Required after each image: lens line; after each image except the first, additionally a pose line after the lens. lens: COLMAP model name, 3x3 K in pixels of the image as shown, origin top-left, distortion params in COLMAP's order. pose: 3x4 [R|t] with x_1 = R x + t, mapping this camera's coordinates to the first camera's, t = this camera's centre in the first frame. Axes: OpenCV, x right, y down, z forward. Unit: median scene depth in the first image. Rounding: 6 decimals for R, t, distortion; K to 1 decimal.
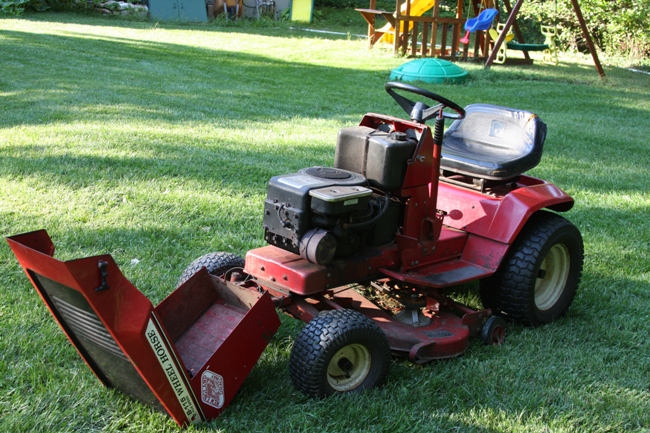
lens RADIAL K [[1065.6, 0, 325.0], [0, 1065.6, 217.4], [0, 0, 1]] dist [-0.060782, 0.000000]
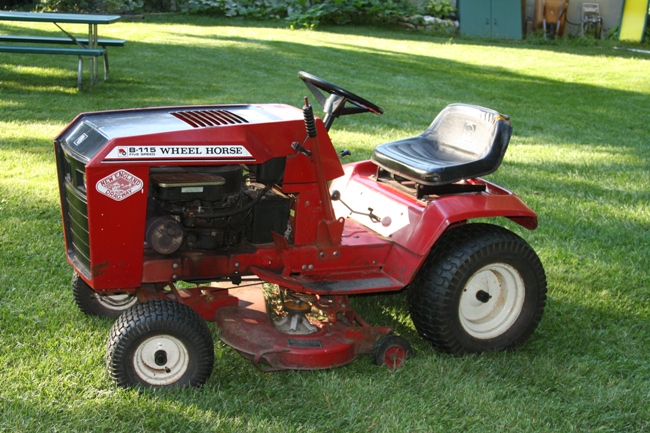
lens RADIAL K [[1146.6, 0, 325.2], [0, 1146.6, 215.1], [0, 0, 1]] dist [-0.096512, 0.000000]
pose [[0.922268, 0.066784, -0.380737, 0.138190], [-0.081082, 0.996473, -0.021618, 0.005409], [0.377951, 0.050808, 0.924431, 0.025094]]
